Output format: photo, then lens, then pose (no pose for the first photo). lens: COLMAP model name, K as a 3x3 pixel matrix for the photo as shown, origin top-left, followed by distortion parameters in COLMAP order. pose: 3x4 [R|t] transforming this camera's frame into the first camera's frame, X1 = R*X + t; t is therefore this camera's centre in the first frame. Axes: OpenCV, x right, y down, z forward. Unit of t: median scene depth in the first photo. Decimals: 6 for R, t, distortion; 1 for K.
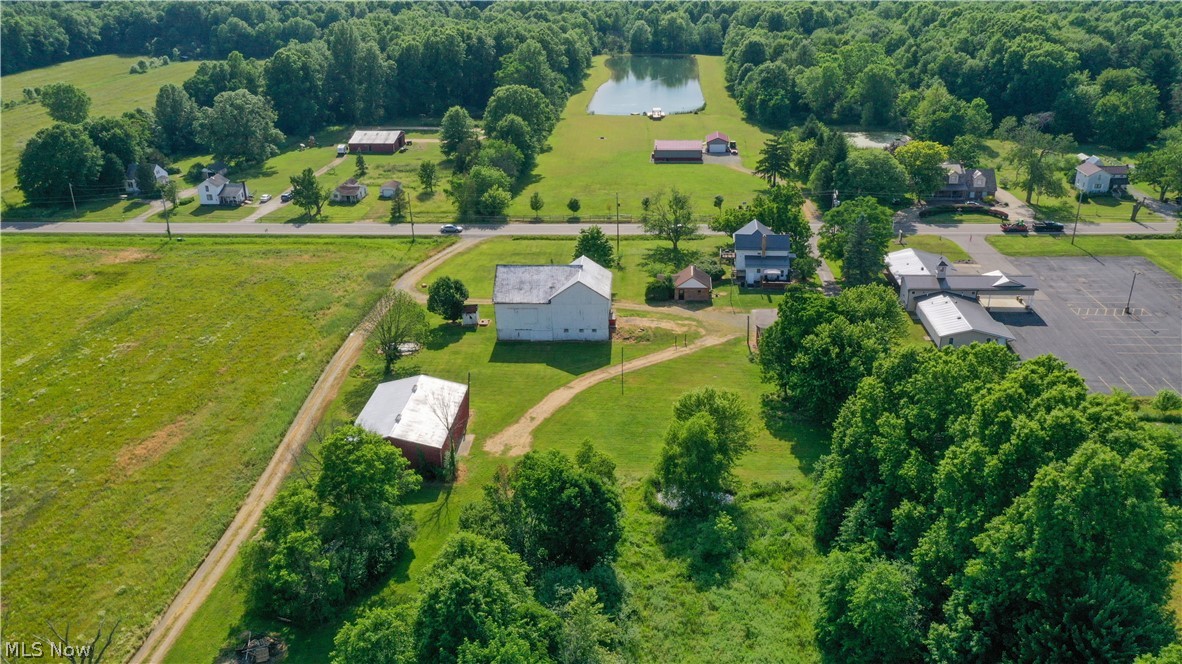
lens RADIAL K [[943.6, 0, 591.0], [0, 943.6, 332.0], [0, 0, 1]] dist [0.006316, 0.003739]
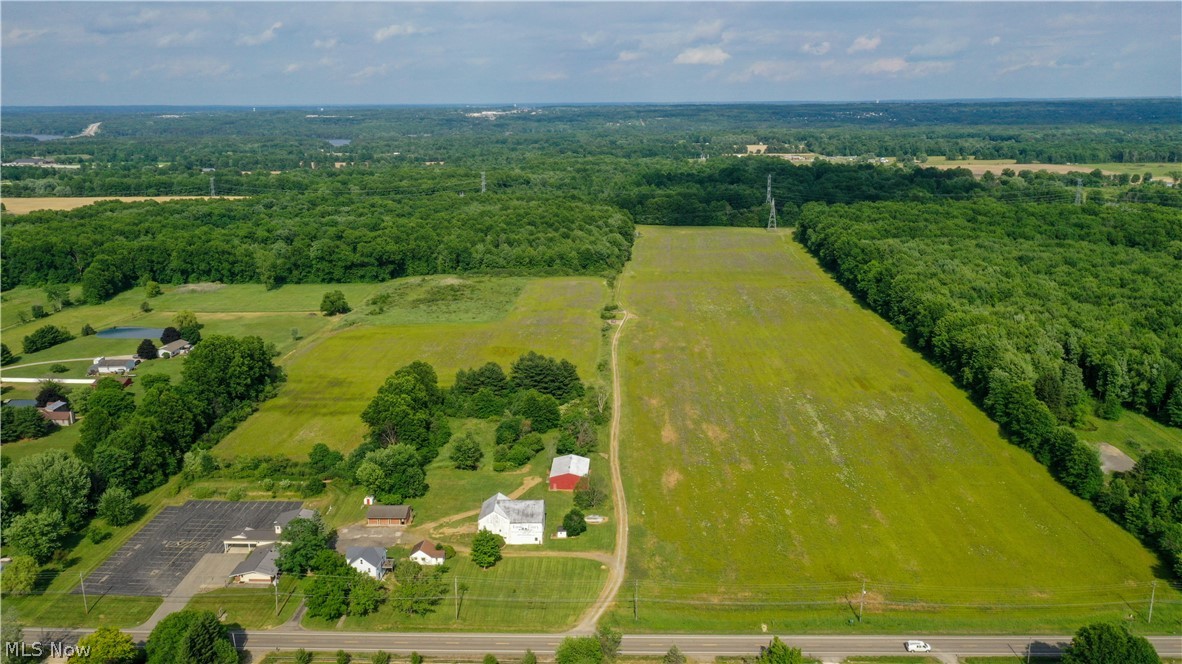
lens RADIAL K [[950.5, 0, 591.0], [0, 950.5, 332.0], [0, 0, 1]] dist [-0.000138, -0.003892]
pose [[-0.999216, 0.033078, -0.021764, -0.112627], [0.013623, 0.803289, 0.595434, -0.977100], [0.037178, 0.594671, -0.803109, 1.585961]]
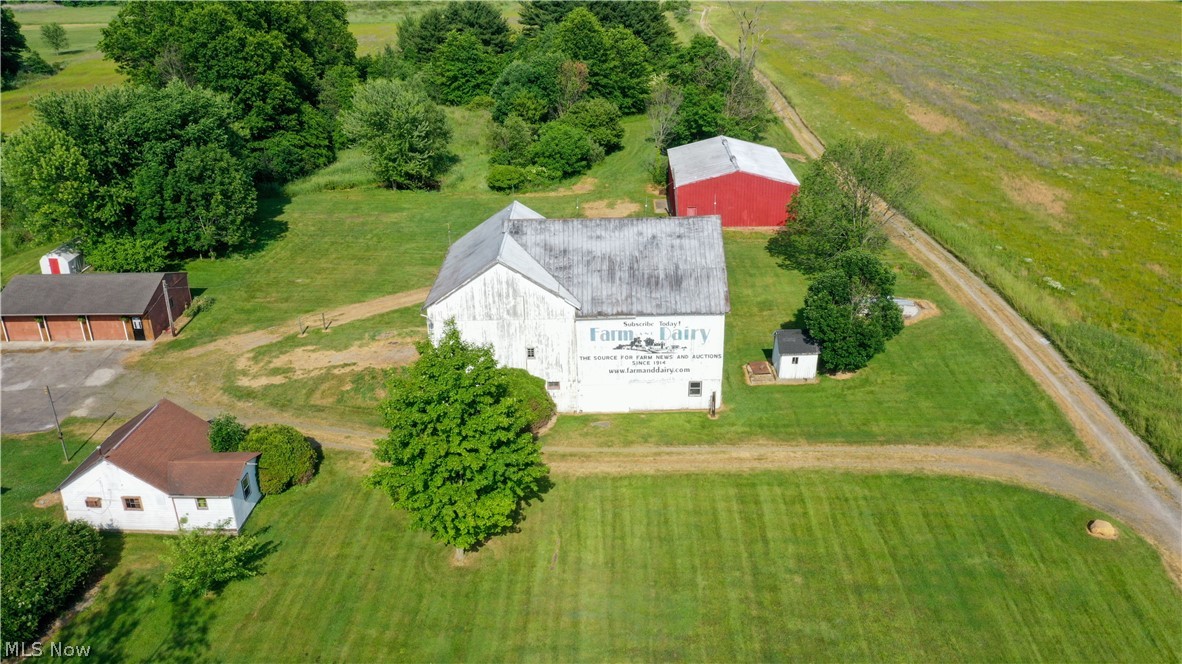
lens RADIAL K [[950.5, 0, 591.0], [0, 950.5, 332.0], [0, 0, 1]] dist [-0.000138, -0.003892]
pose [[-0.998283, 0.053817, -0.023136, -0.023807], [0.021019, 0.697723, 0.716060, -0.228346], [0.054678, 0.714344, -0.697656, 0.924041]]
